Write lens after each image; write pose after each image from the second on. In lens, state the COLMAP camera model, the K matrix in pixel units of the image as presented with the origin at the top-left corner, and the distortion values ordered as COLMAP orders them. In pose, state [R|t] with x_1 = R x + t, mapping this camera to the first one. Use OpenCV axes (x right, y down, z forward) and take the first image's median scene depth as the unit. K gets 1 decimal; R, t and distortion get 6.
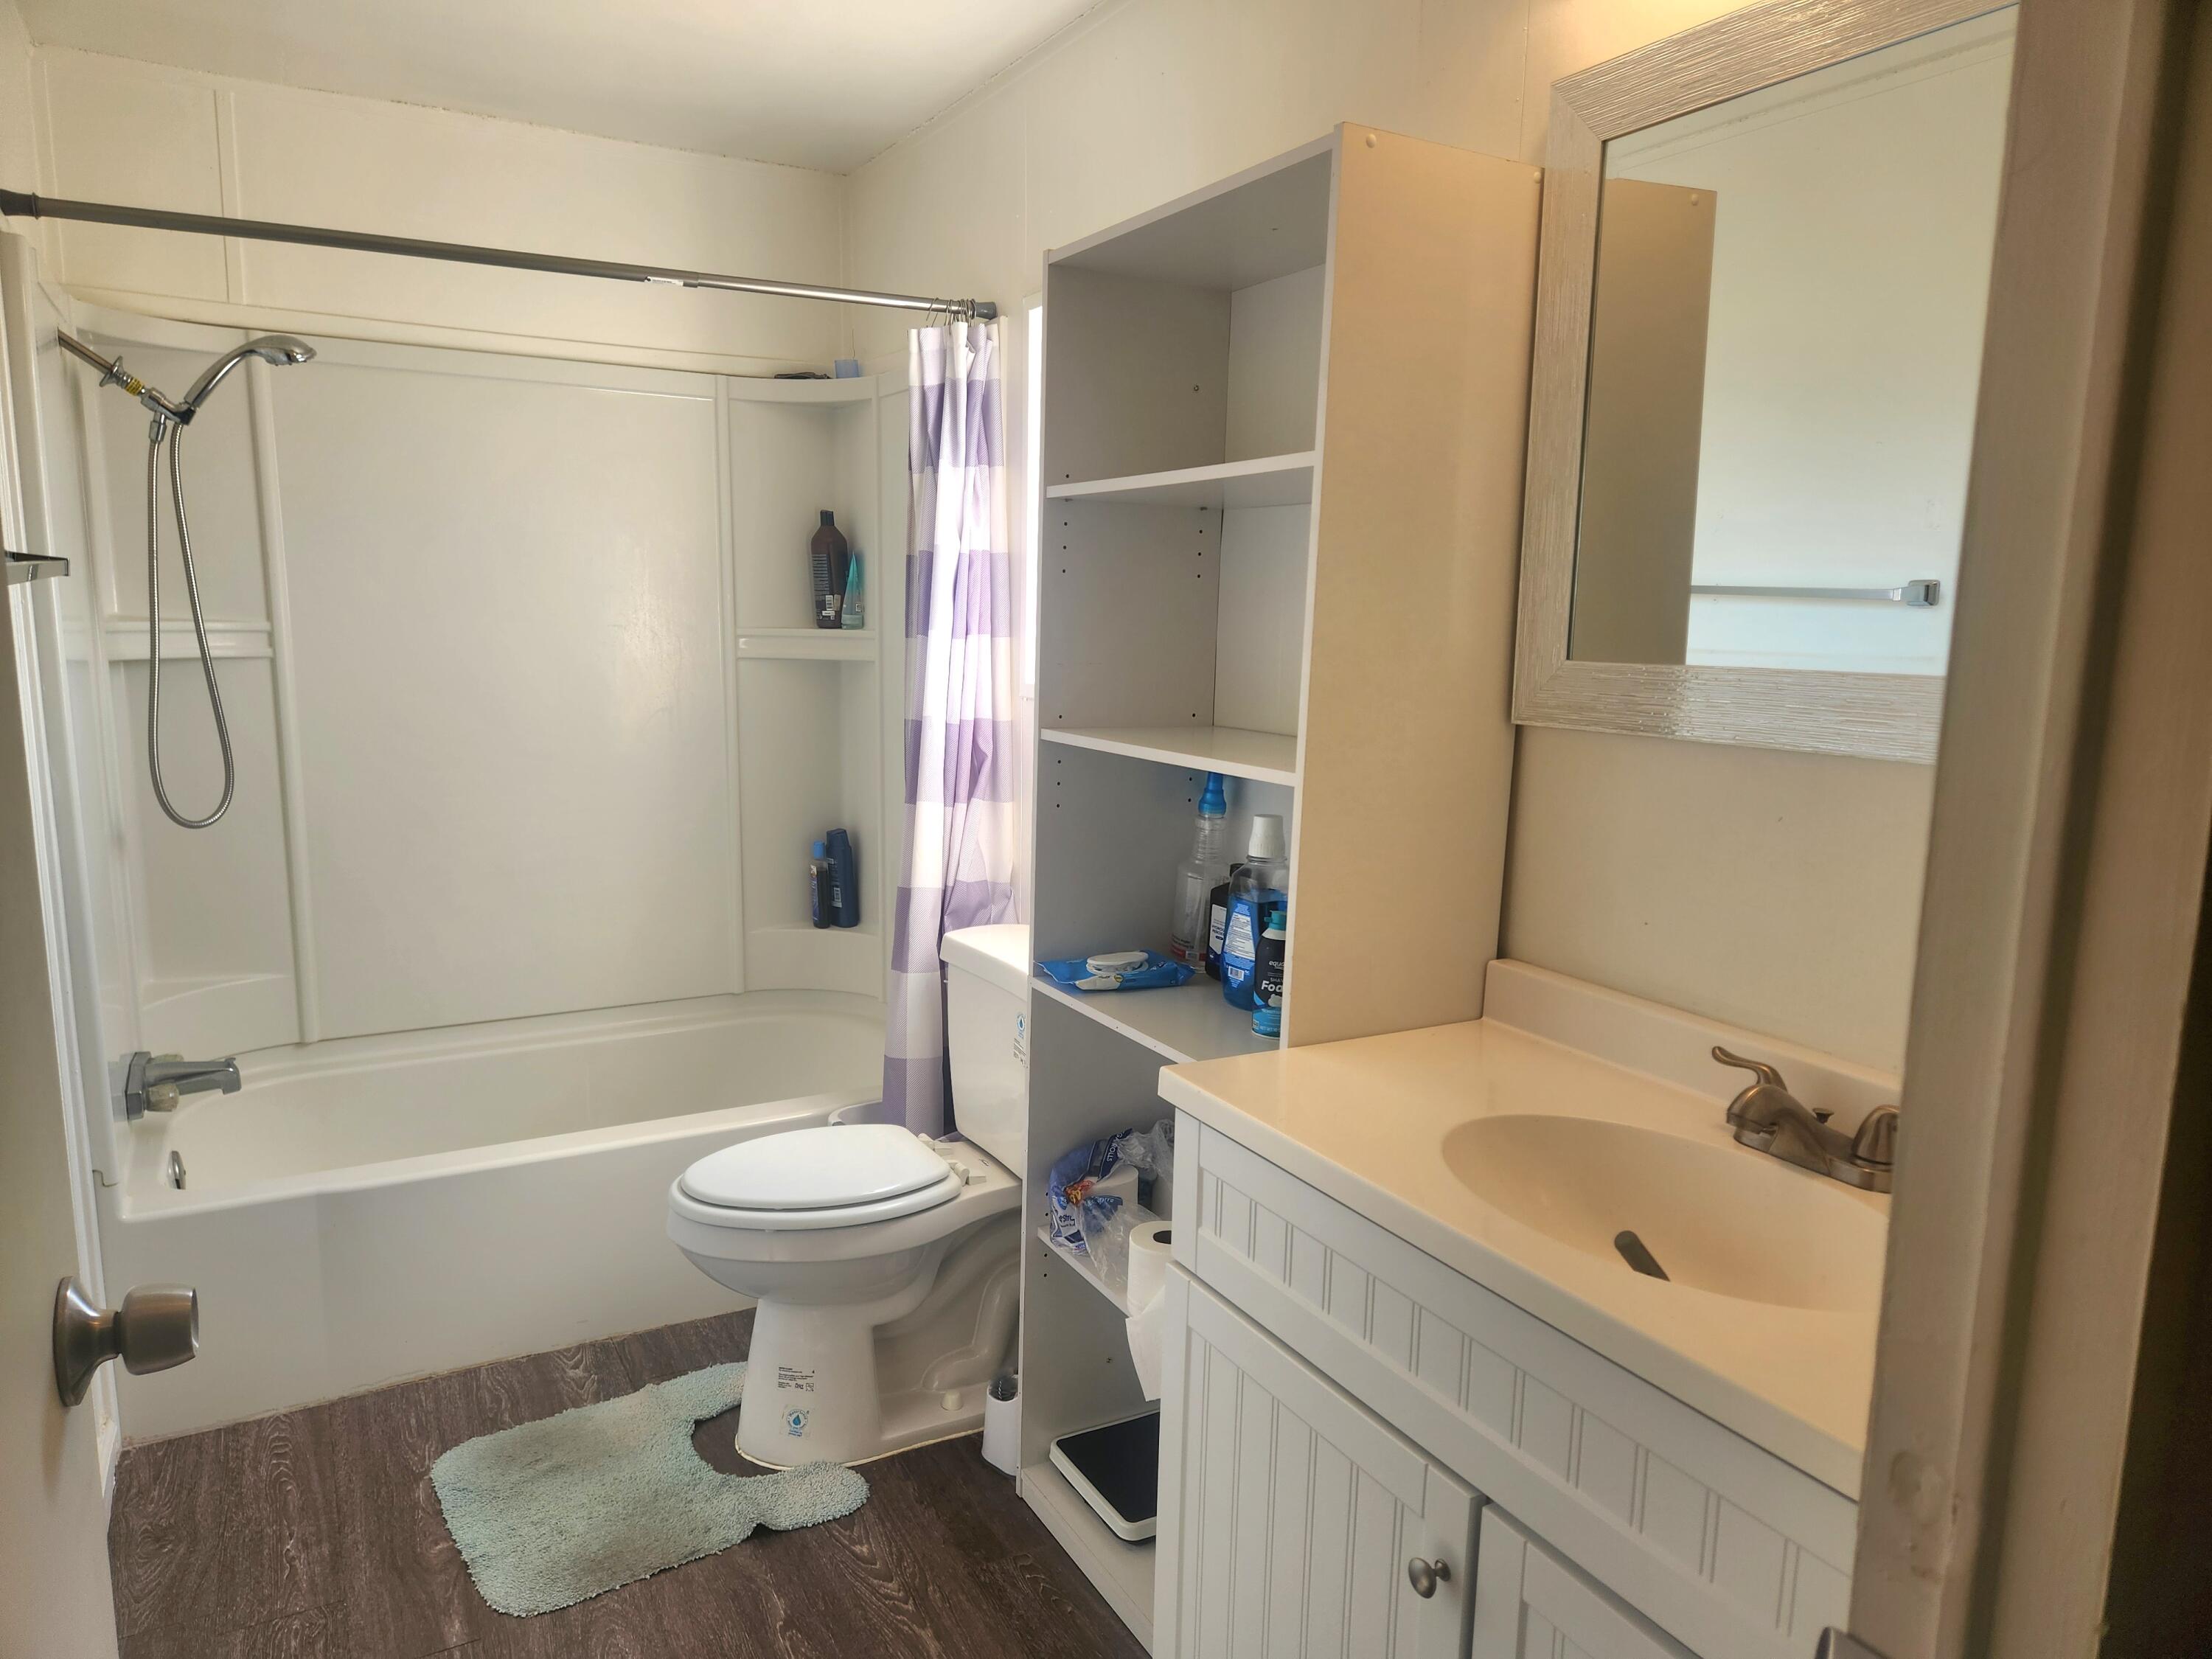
lens RADIAL K [[1488.0, 0, 1099.8], [0, 1488.0, 849.2], [0, 0, 1]] dist [0.066825, -0.050273]
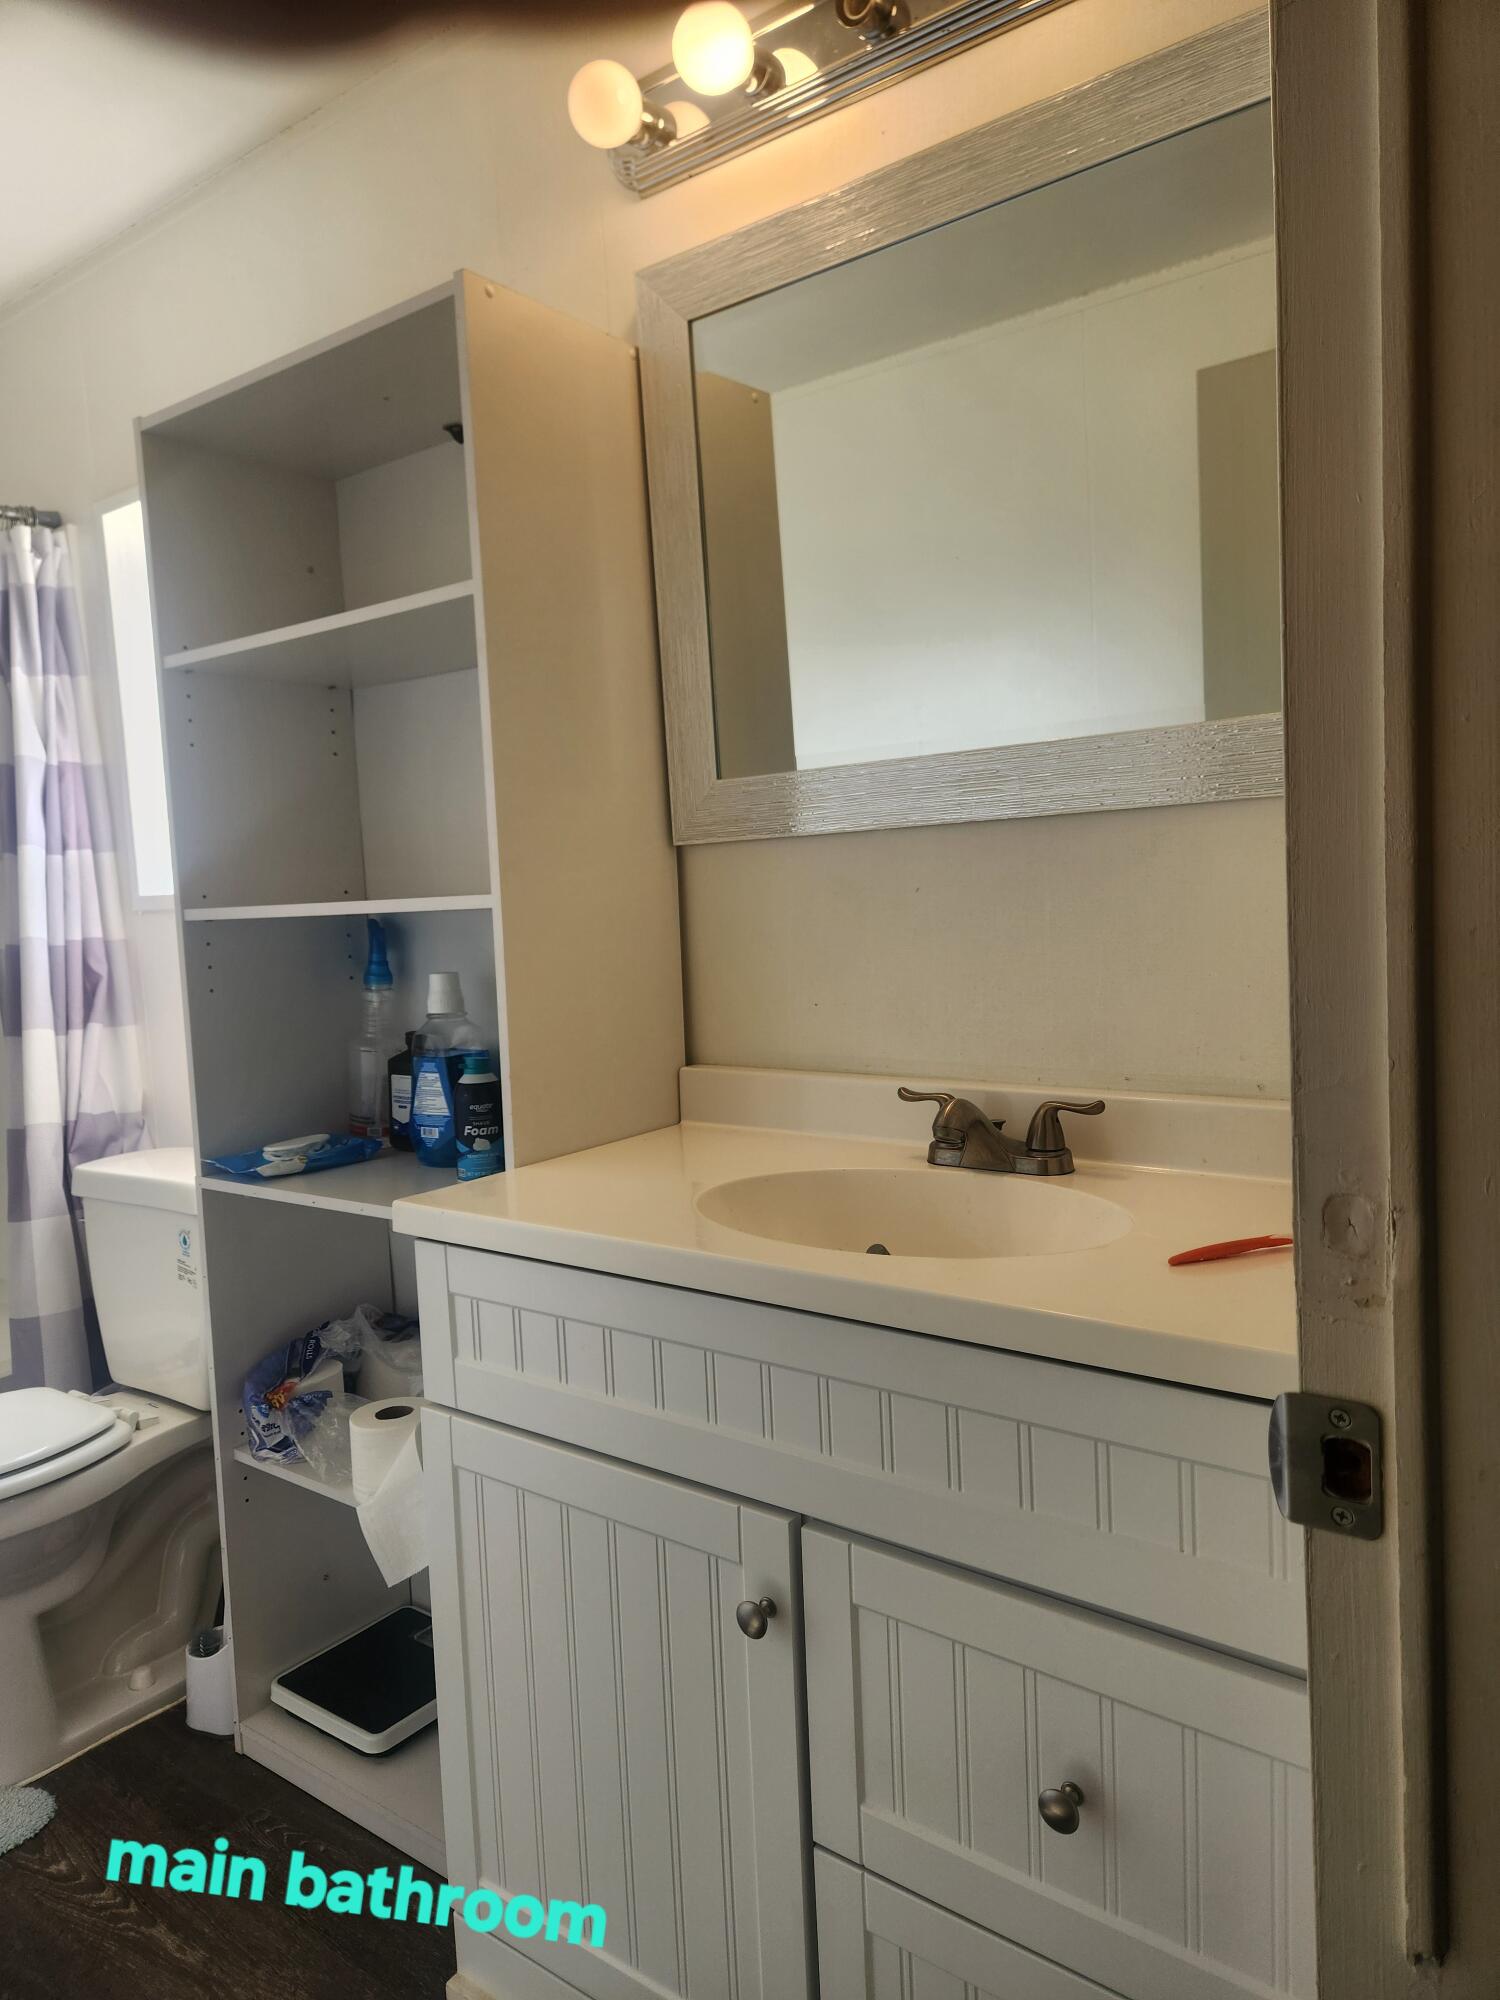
lens RADIAL K [[1345.4, 0, 757.8], [0, 1345.4, 993.2], [0, 0, 1]] dist [0.066825, -0.050273]
pose [[0.910506, -0.101846, 0.400757, -0.065214], [0.136244, 0.988963, -0.058214, 0.077770], [-0.390405, 0.107605, 0.914333, 0.078976]]
